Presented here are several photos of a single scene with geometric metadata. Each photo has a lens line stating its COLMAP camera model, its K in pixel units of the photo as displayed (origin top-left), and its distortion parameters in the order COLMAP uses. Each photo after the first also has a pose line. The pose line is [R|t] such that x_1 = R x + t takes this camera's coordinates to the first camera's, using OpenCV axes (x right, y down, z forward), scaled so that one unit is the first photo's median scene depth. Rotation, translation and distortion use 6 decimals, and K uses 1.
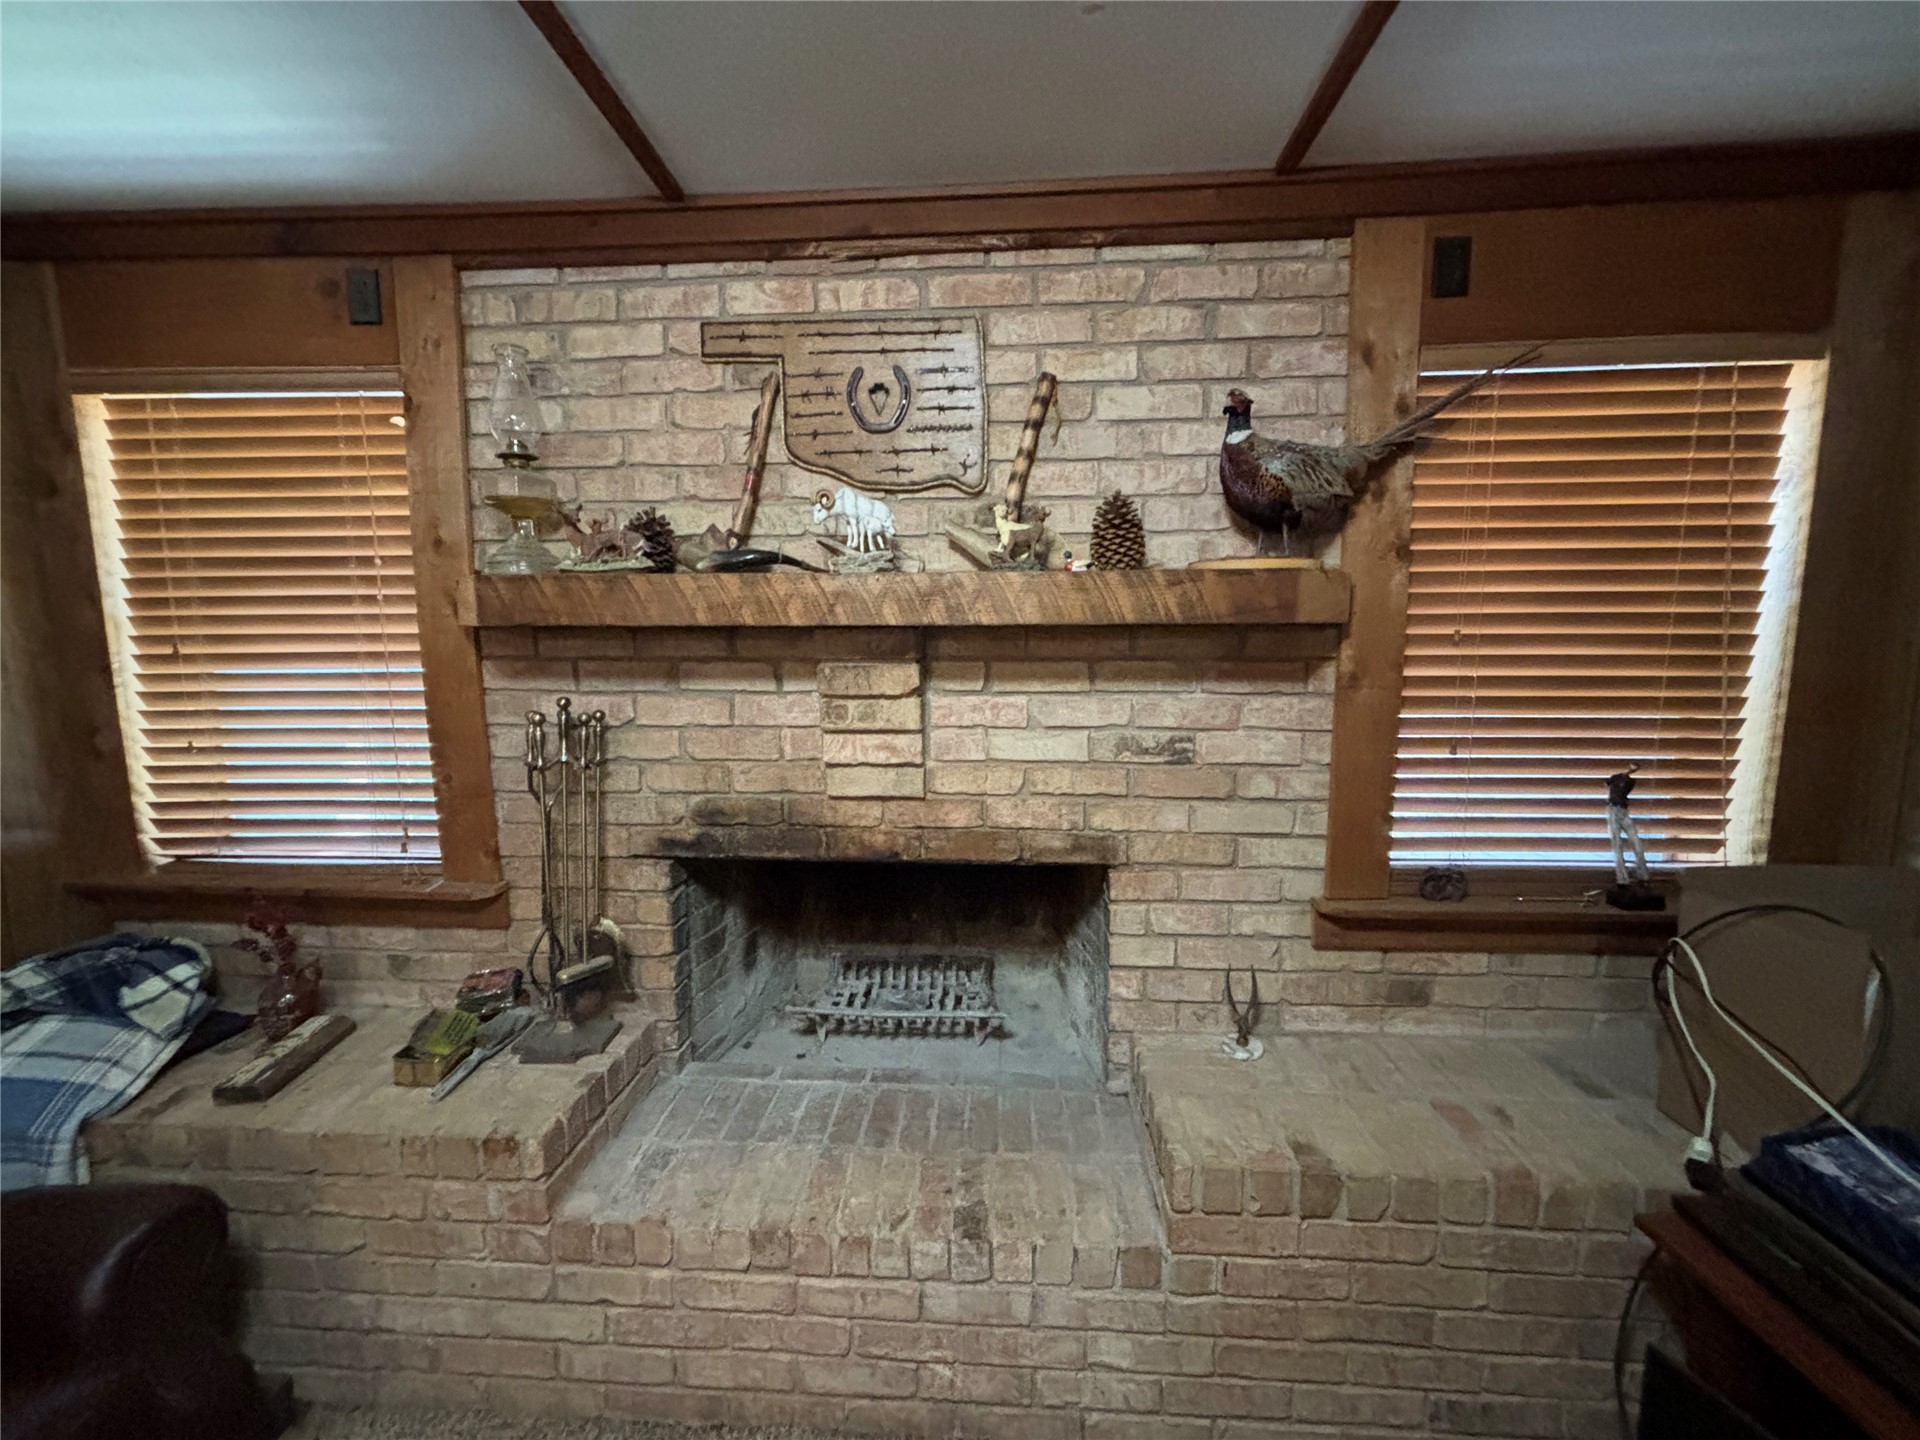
lens RADIAL K [[768.5, 0, 952.6], [0, 768.5, 716.9], [0, 0, 1]] dist [-0.011001, 0.000839]
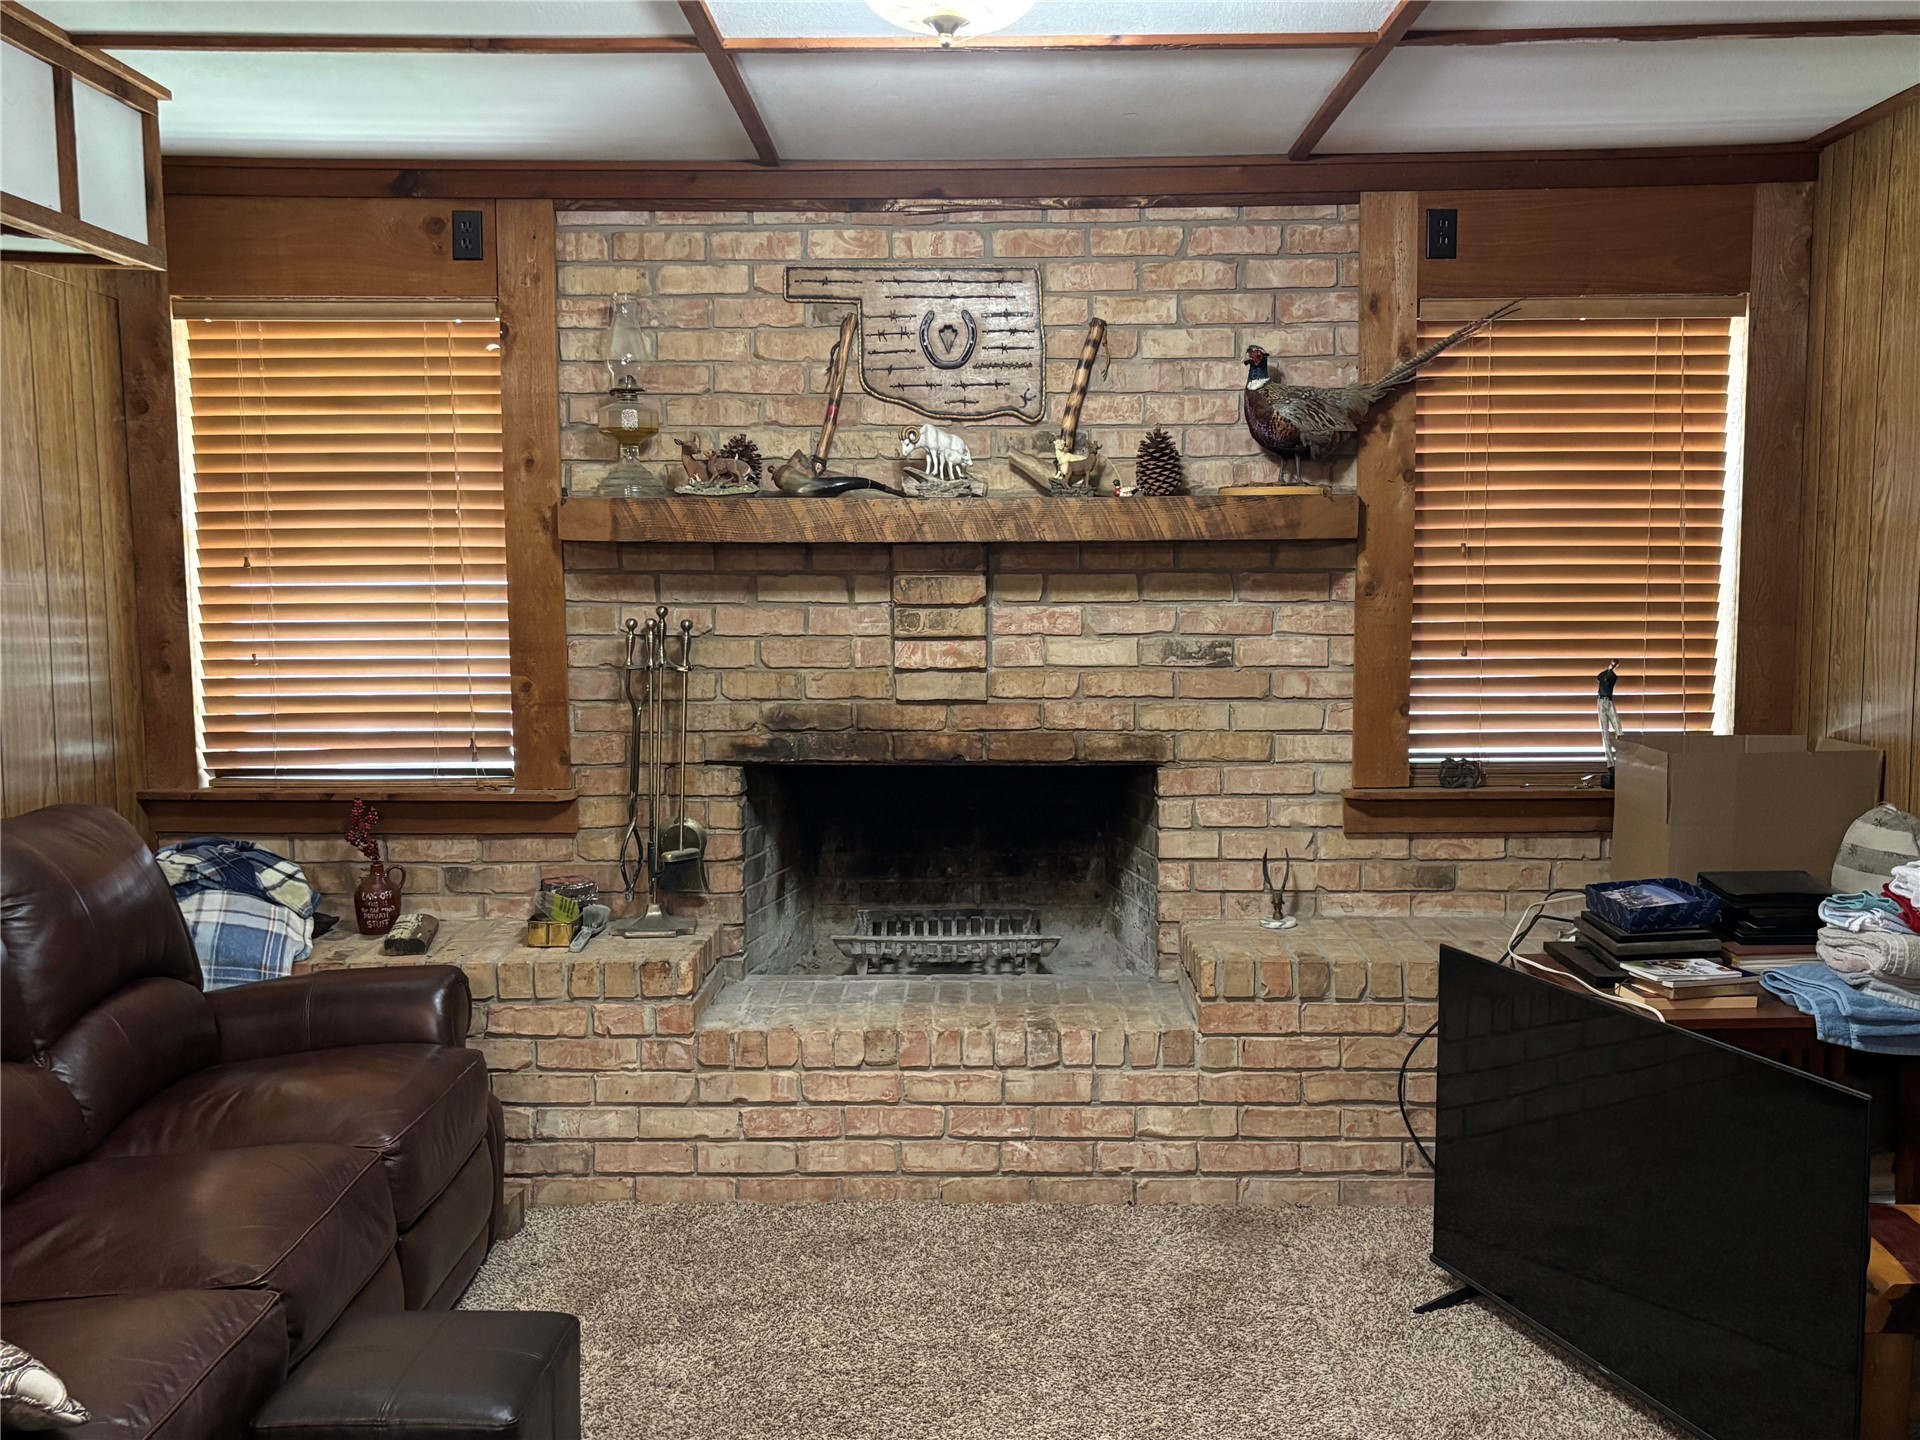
lens RADIAL K [[1837.2, 0, 962.6], [0, 1837.2, 727.3], [0, 0, 1]] dist [0.055312, 0.000000]
pose [[0.998543, -0.005872, 0.053638, -0.220936], [0.006634, 0.999879, -0.014042, 0.188635], [-0.053549, 0.014378, 0.998462, -1.661671]]
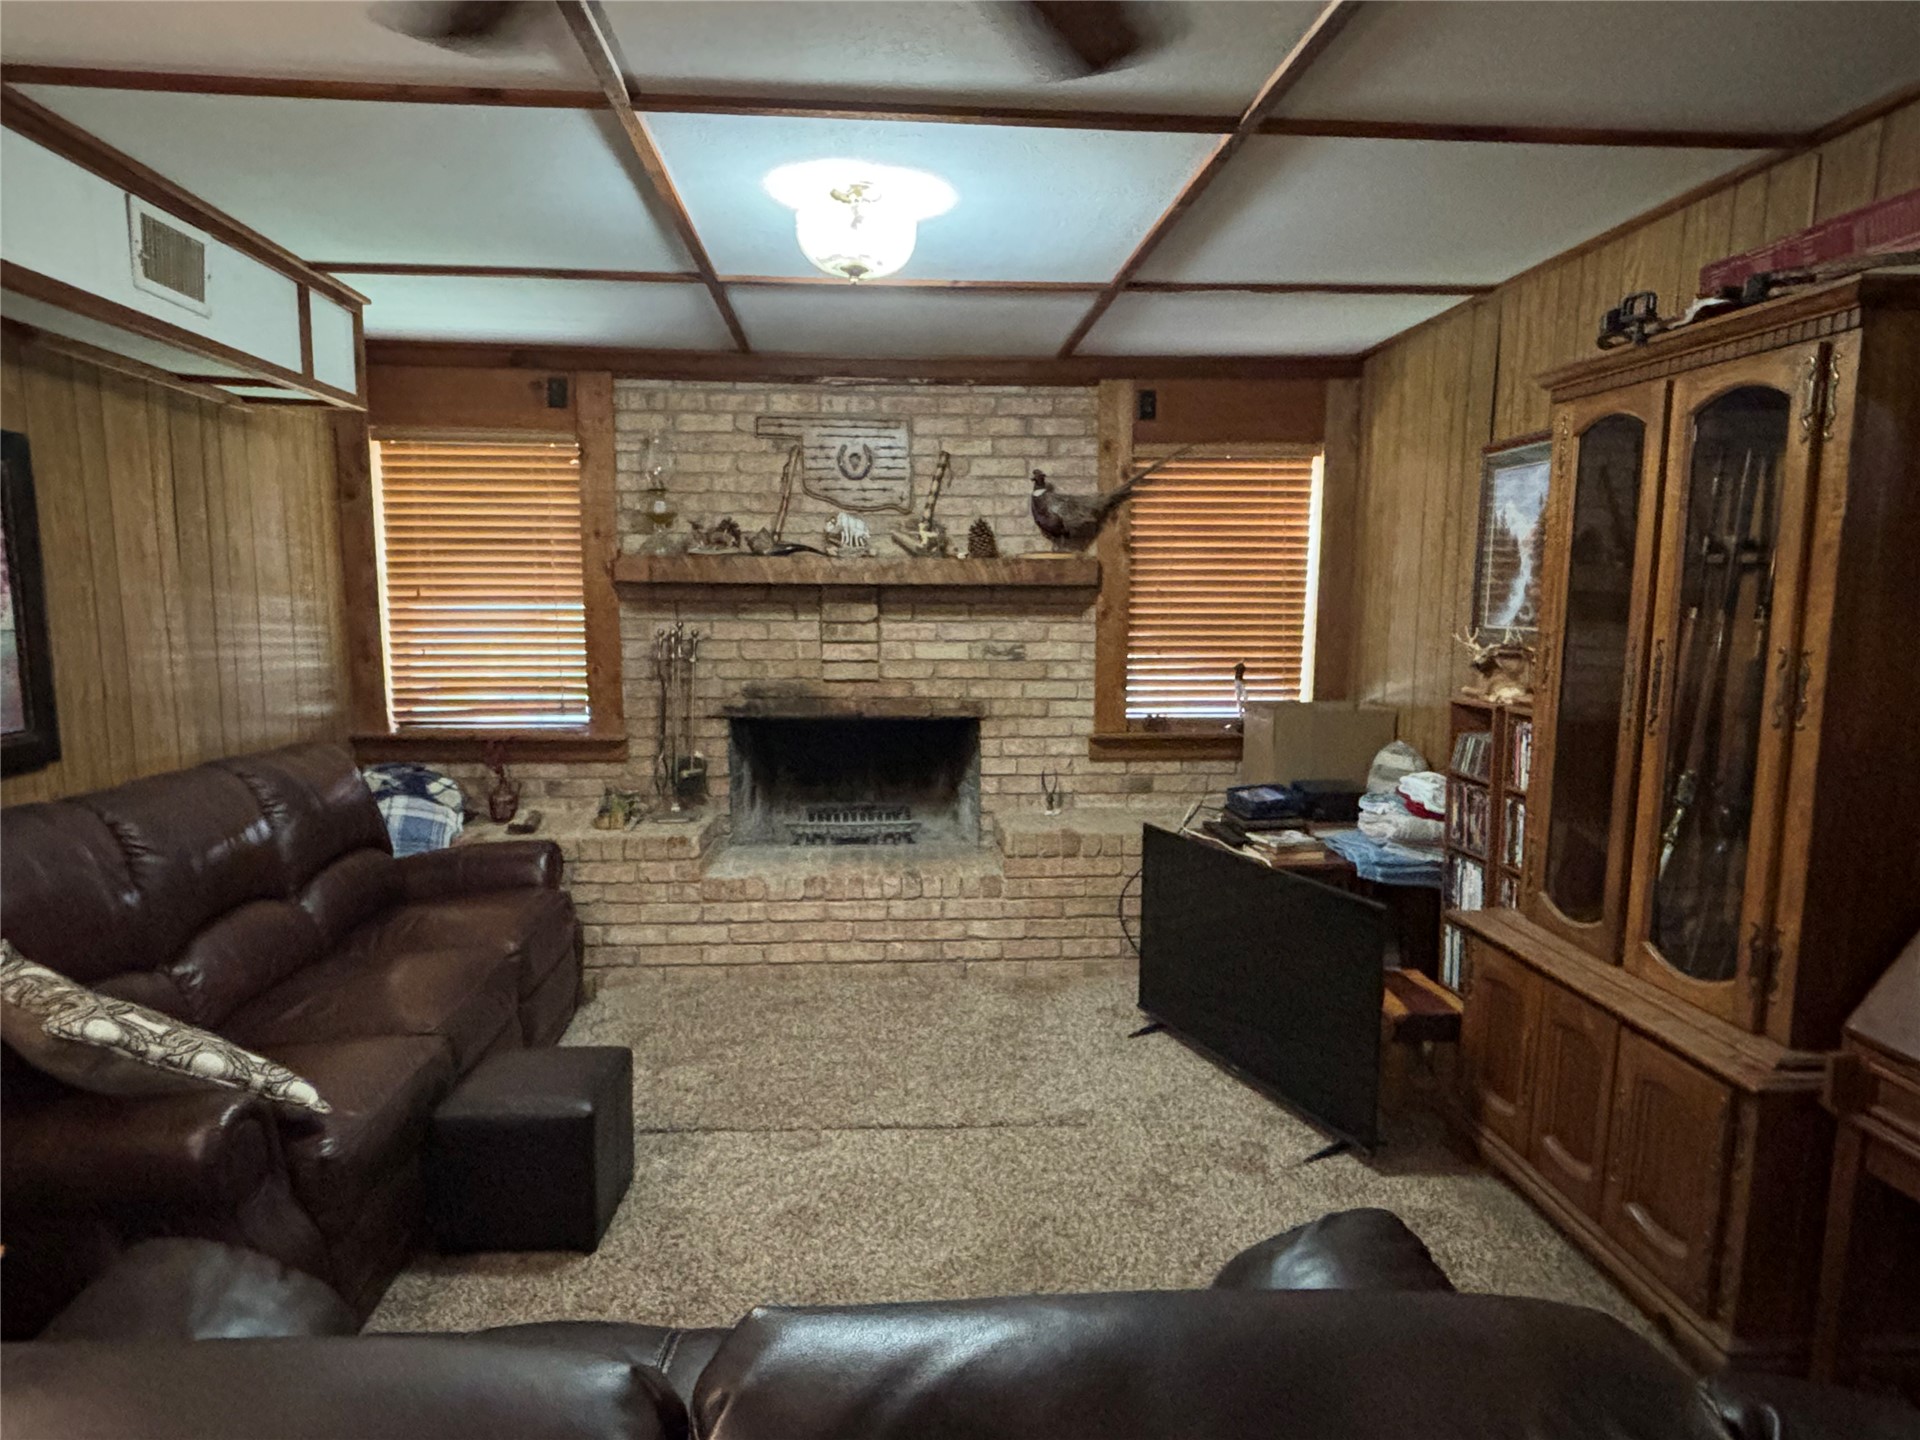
lens RADIAL K [[1115.1, 0, 957.0], [0, 1115.1, 720.2], [0, 0, 1]] dist [0.014142, -0.000896]
pose [[0.990635, -0.006719, 0.136371, -0.222075], [0.005589, 0.999947, 0.008670, 0.187711], [-0.136422, -0.007827, 0.990620, -1.698763]]
